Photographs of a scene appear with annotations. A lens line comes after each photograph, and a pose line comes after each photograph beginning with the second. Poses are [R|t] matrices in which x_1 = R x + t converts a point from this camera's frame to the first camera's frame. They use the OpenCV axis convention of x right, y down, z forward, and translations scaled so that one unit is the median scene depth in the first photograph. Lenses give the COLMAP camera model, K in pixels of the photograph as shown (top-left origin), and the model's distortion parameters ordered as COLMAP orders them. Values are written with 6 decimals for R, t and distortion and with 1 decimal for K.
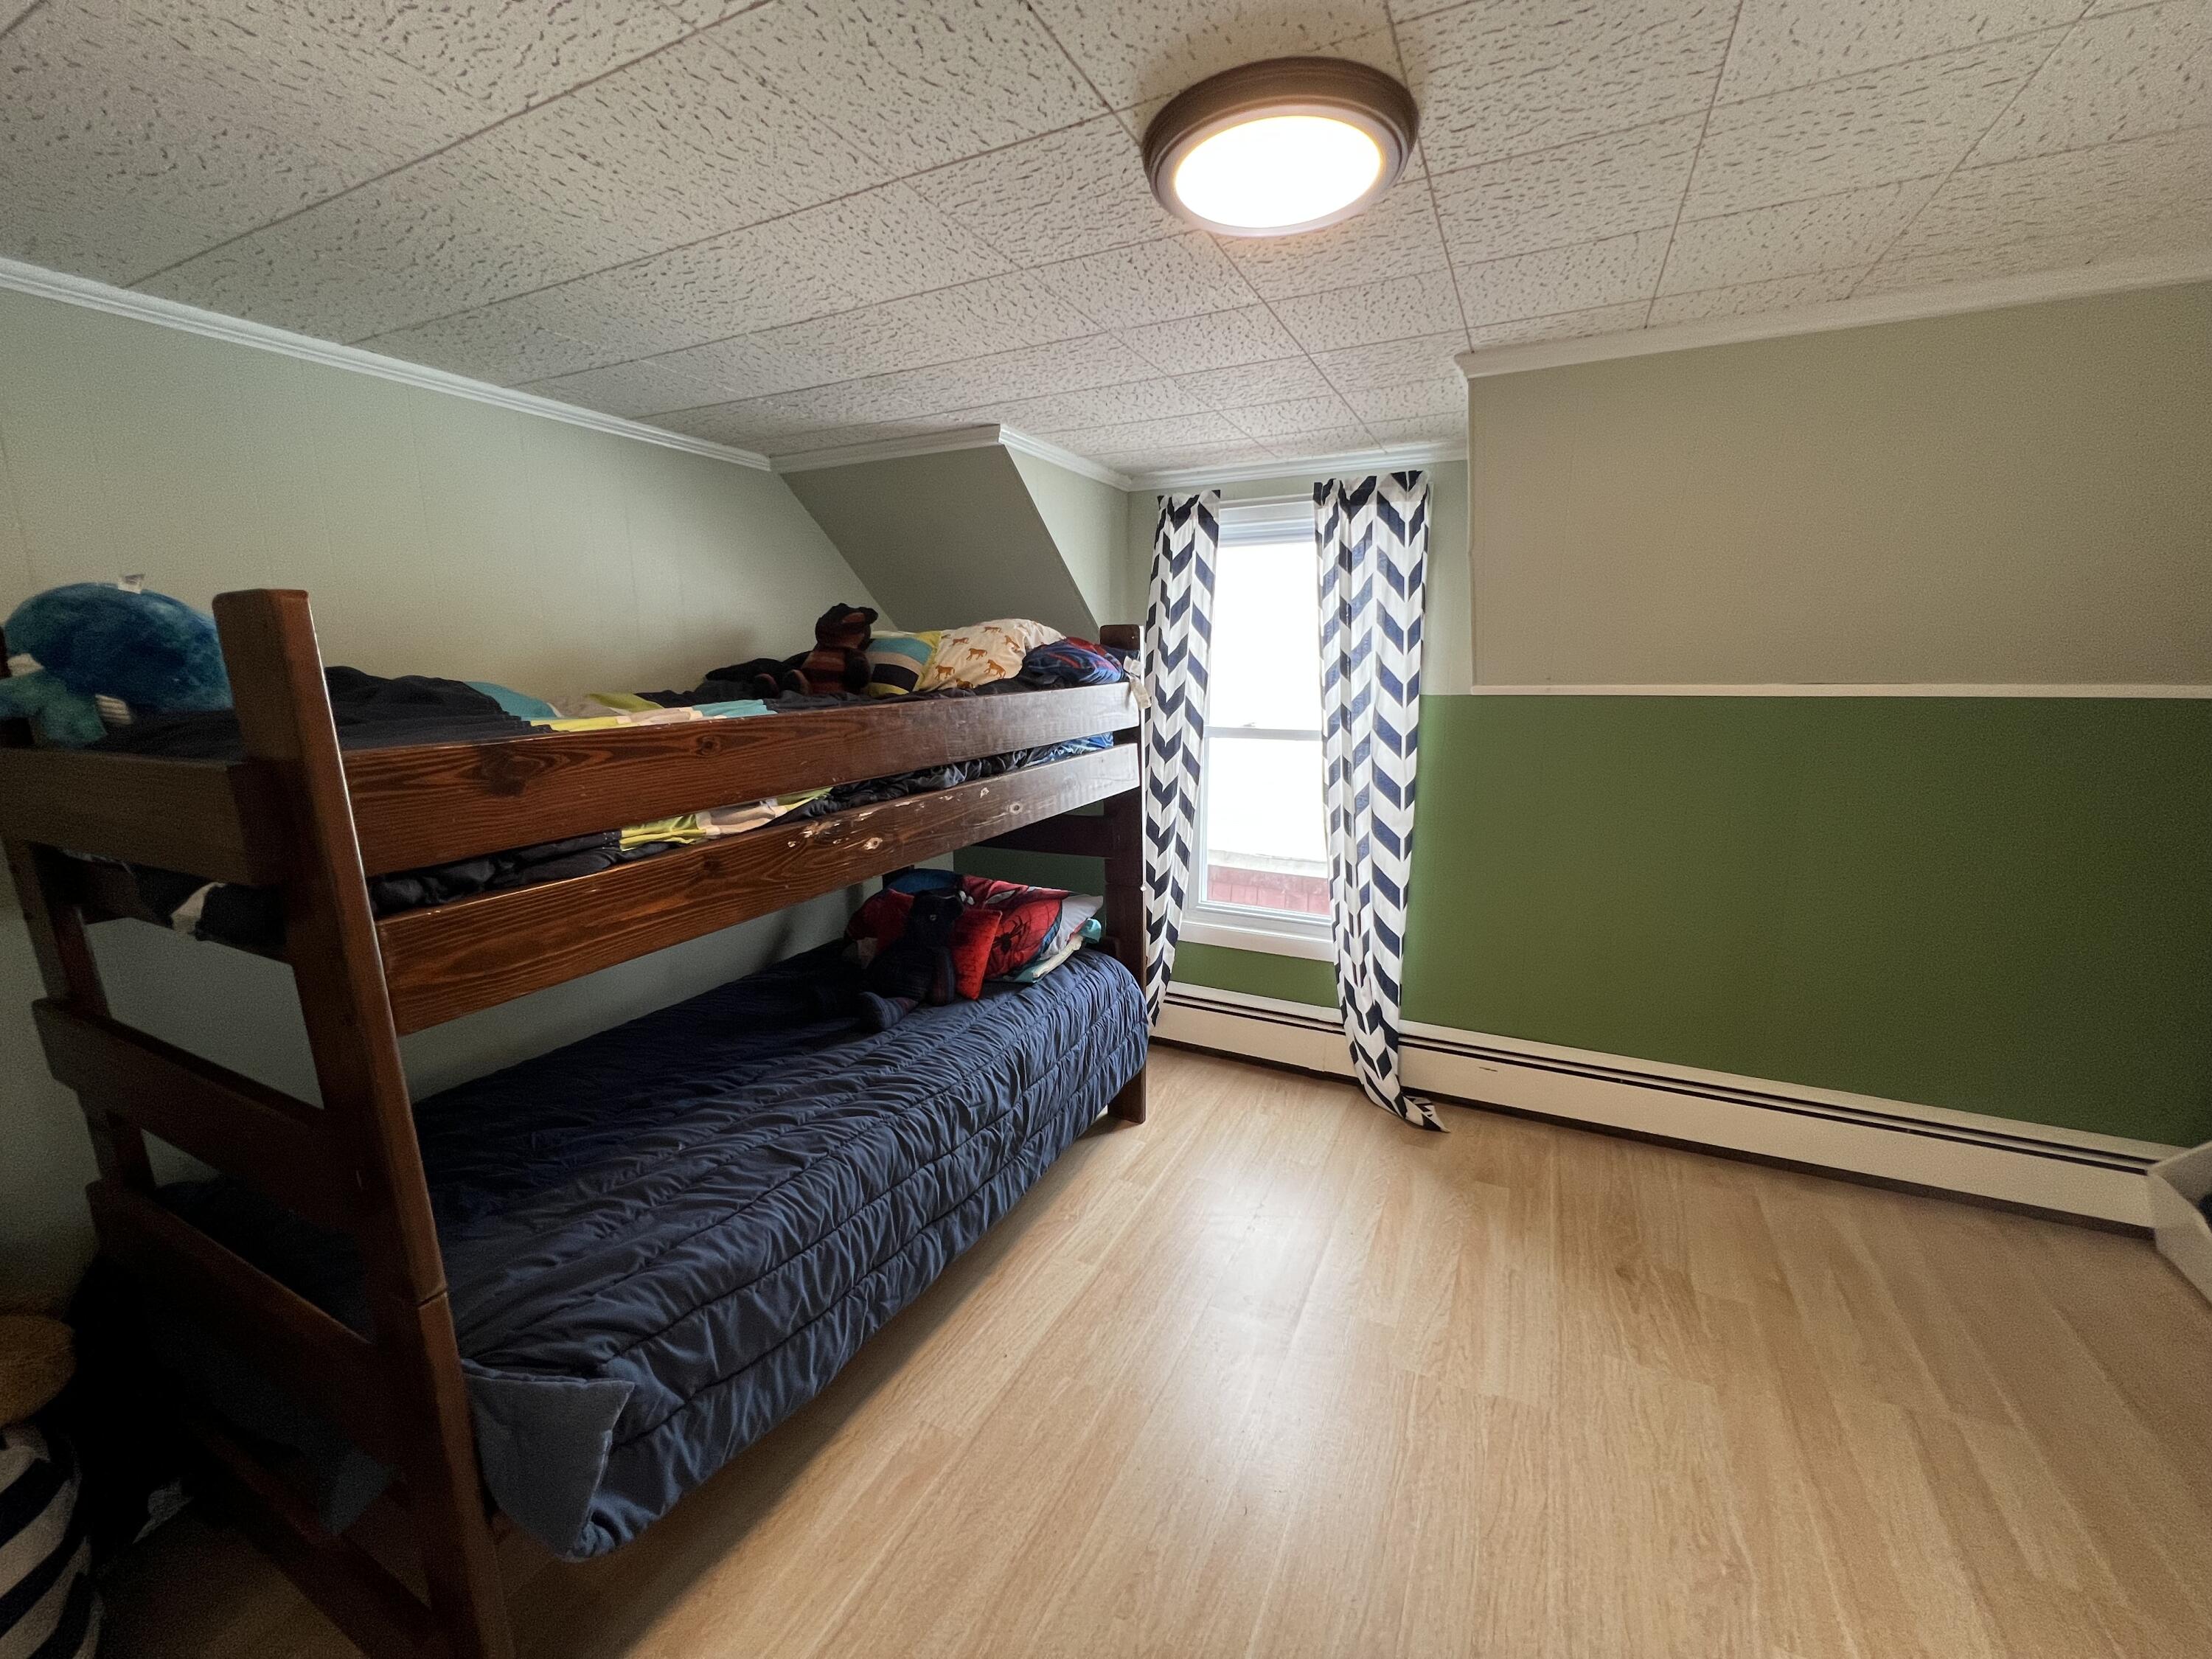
lens RADIAL K [[884.9, 0, 1103.6], [0, 884.9, 837.1], [0, 0, 1]] dist [-0.002149, 0.000420]
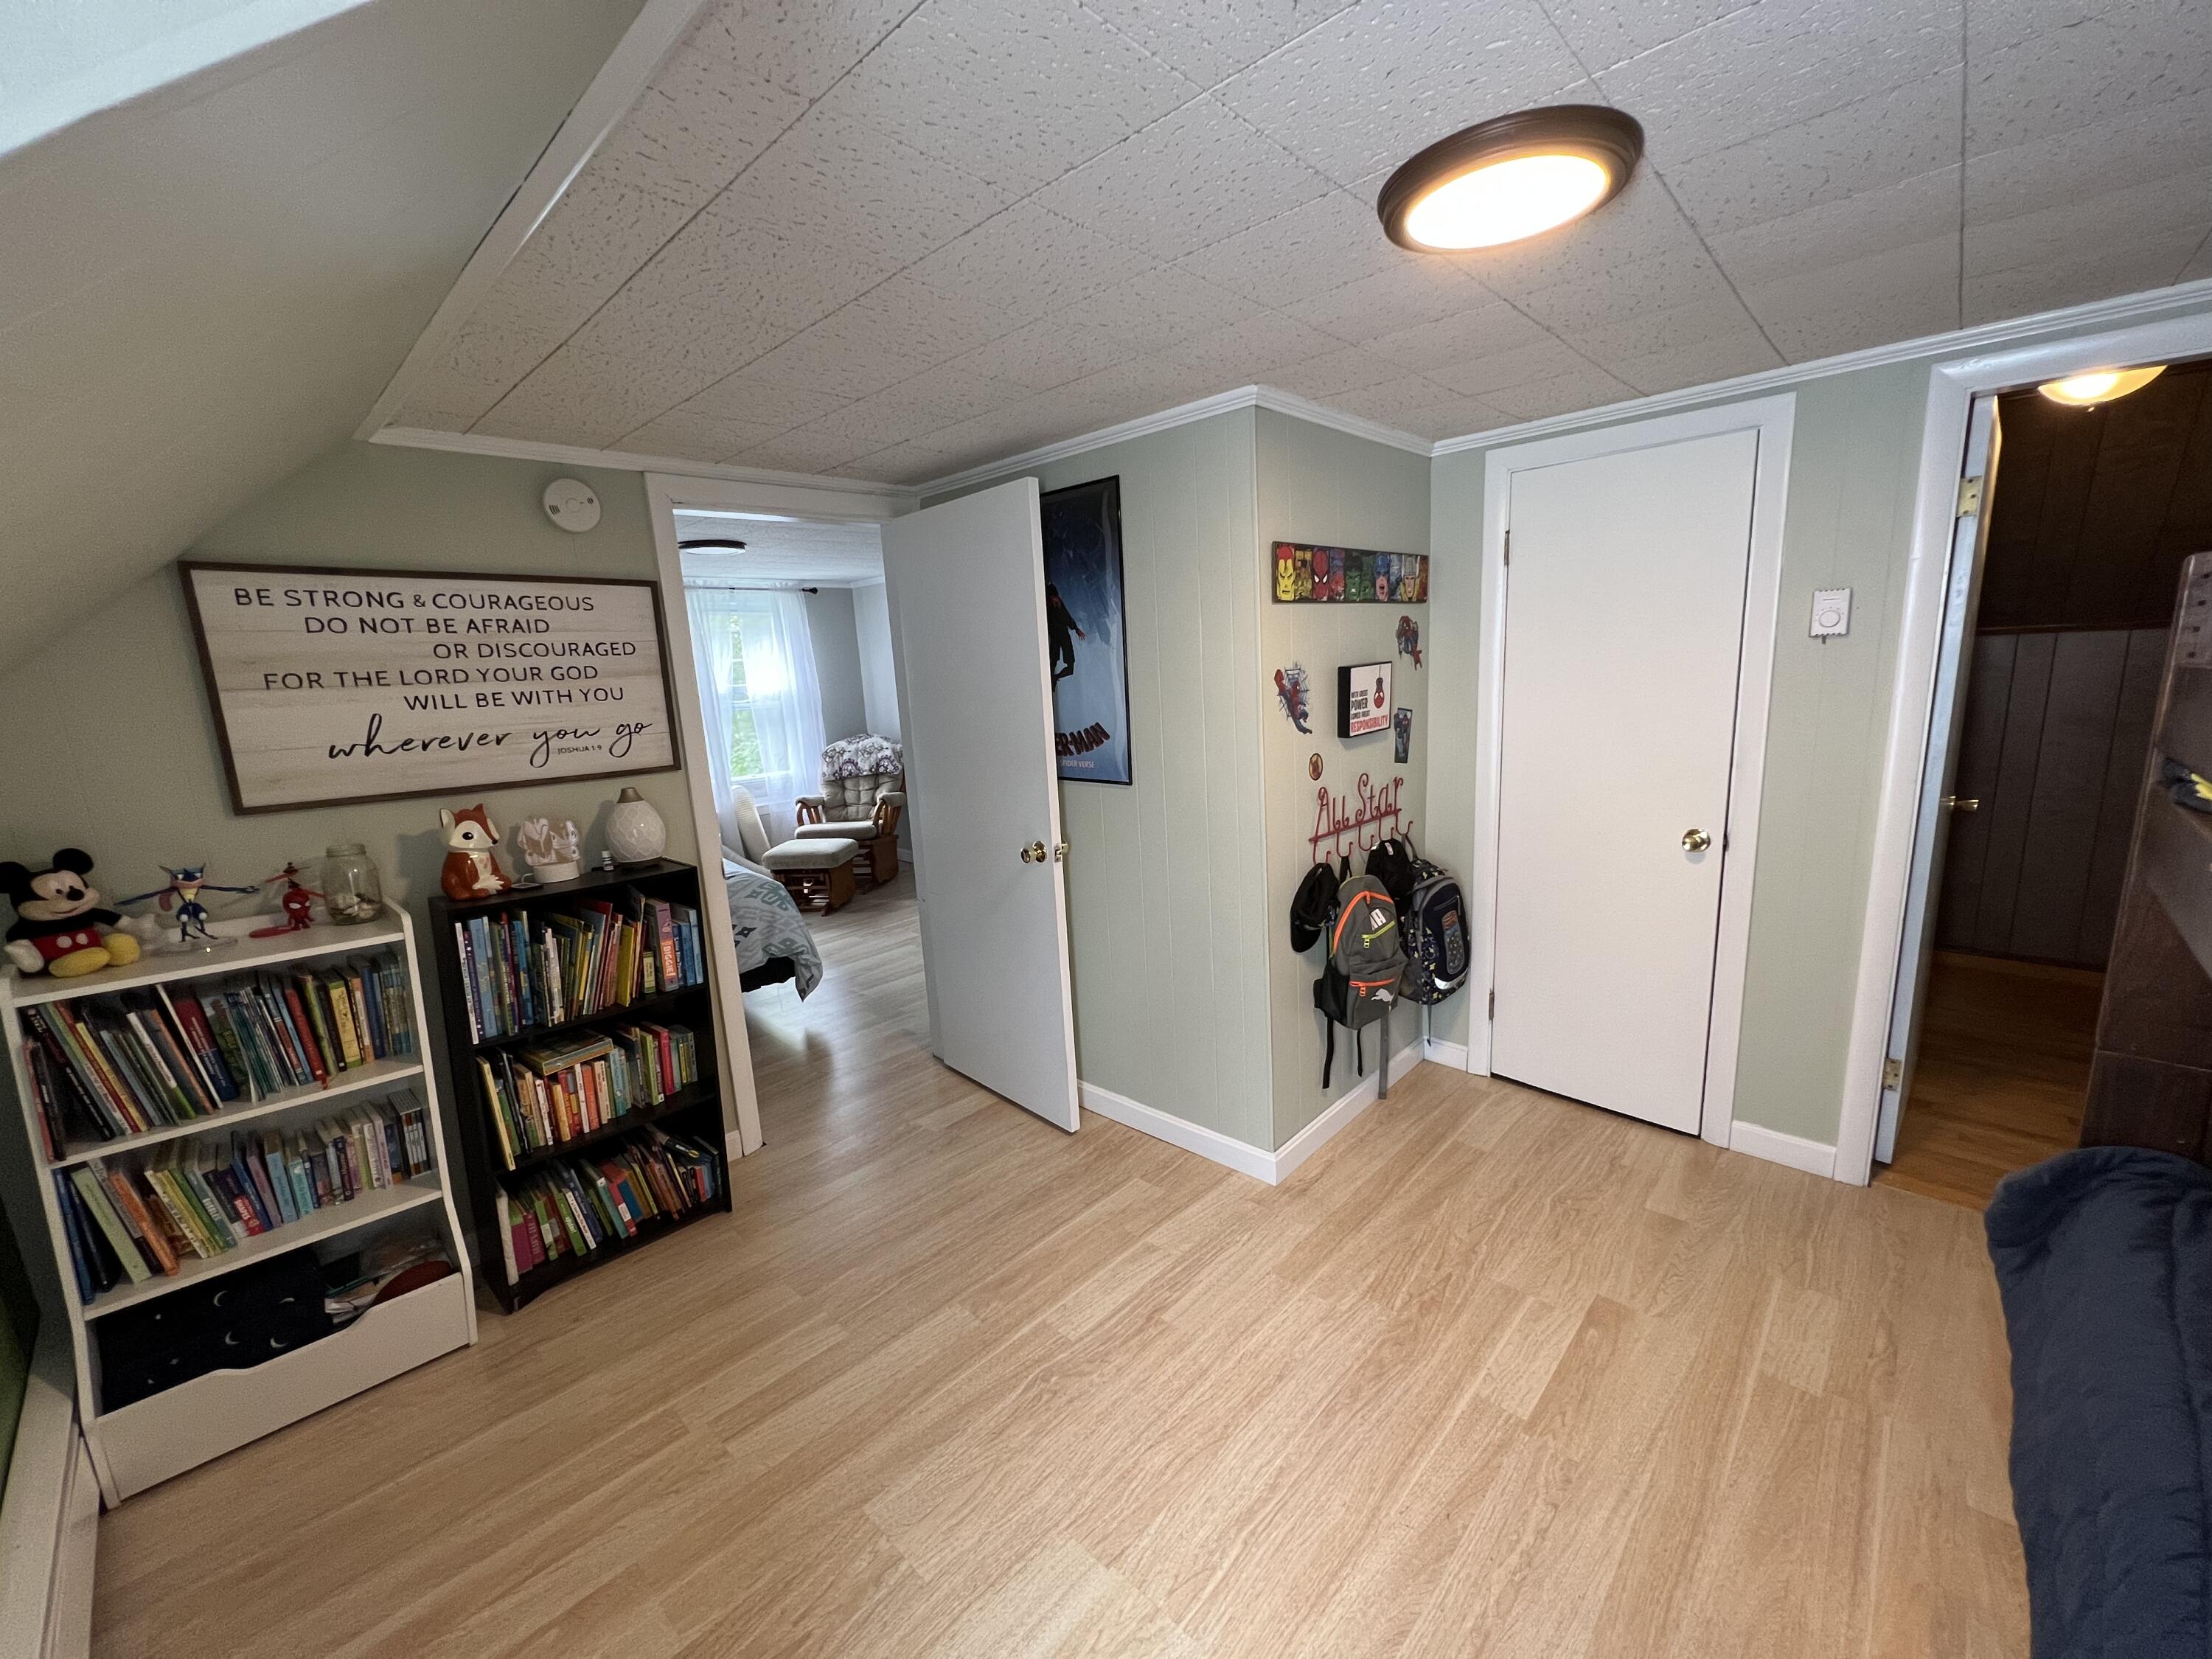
lens RADIAL K [[884.9, 0, 1101.6], [0, 884.9, 833.7], [0, 0, 1]] dist [-0.002149, 0.000420]
pose [[-0.953422, -0.002486, 0.301630, 0.168858], [0.113154, 0.923994, 0.365283, -0.237476], [-0.279613, 0.382399, -0.880674, 1.204497]]
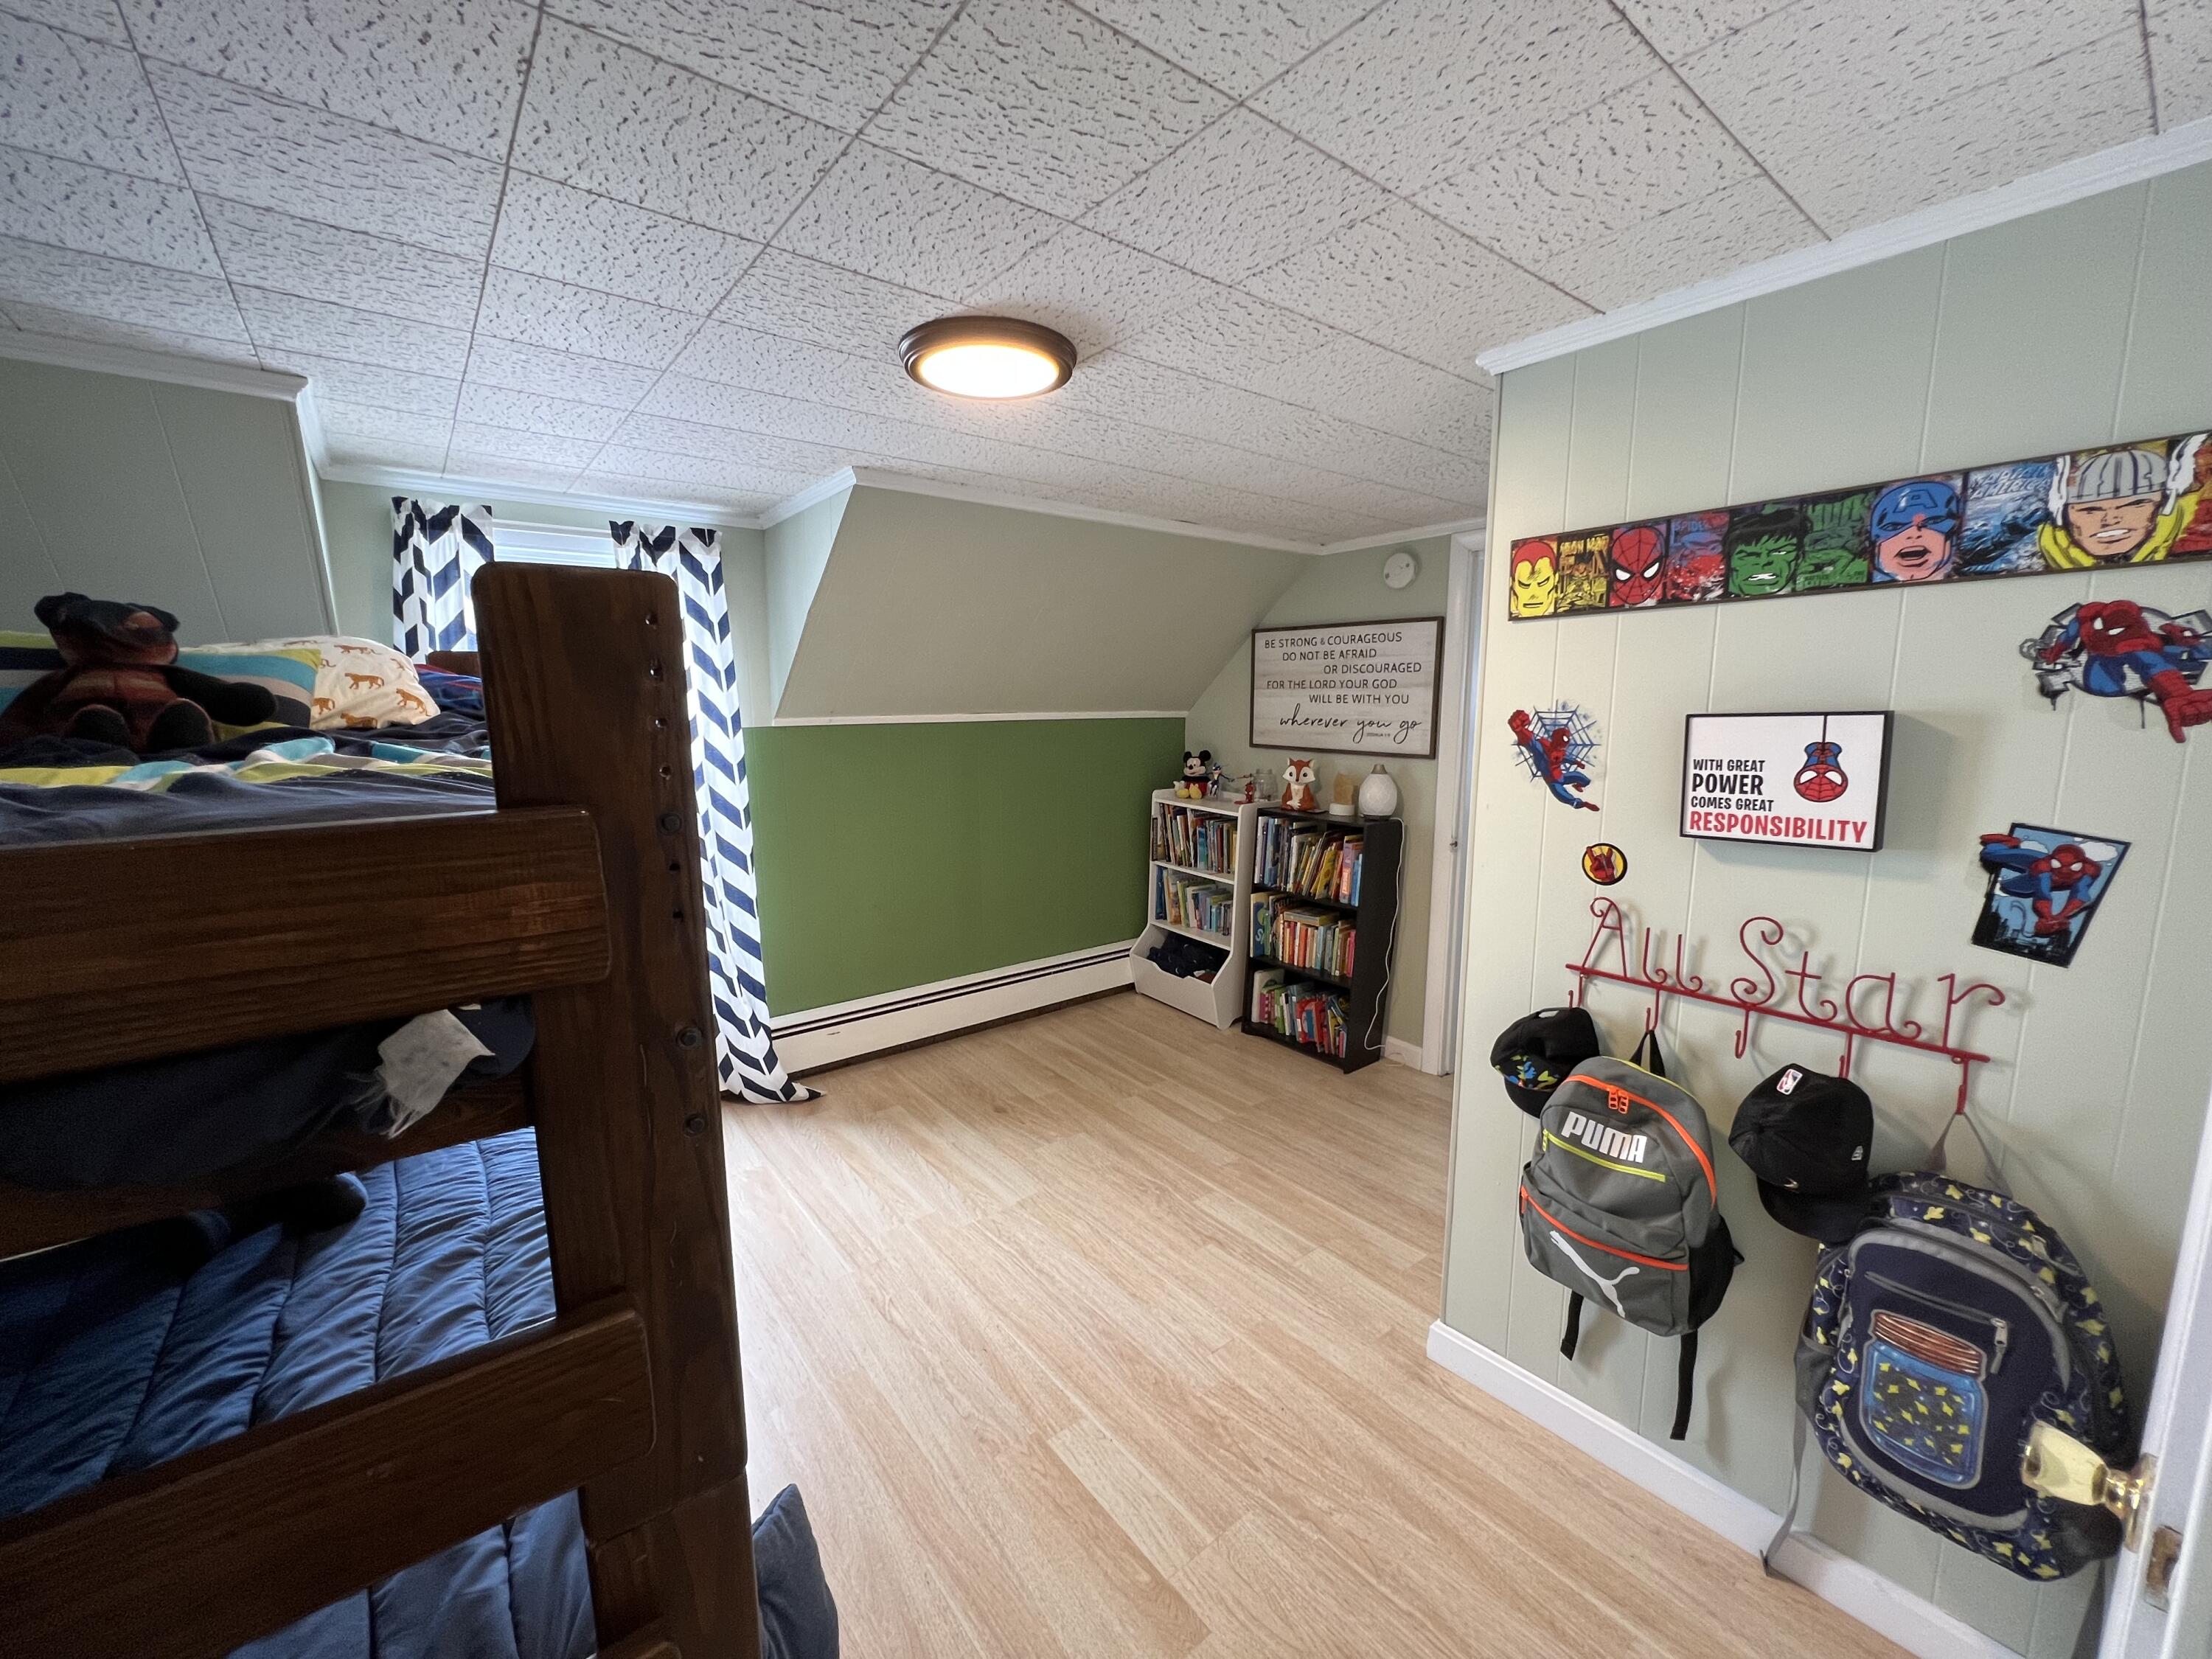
lens RADIAL K [[886.4, 0, 1109.4], [0, 886.4, 835.2], [0, 0, 1]] dist [0.000935, 0.000017]
pose [[0.423893, -0.130468, 0.896266, -0.585469], [0.178249, 0.982234, 0.058679, -0.009624], [-0.887999, 0.134885, 0.439618, 0.125856]]
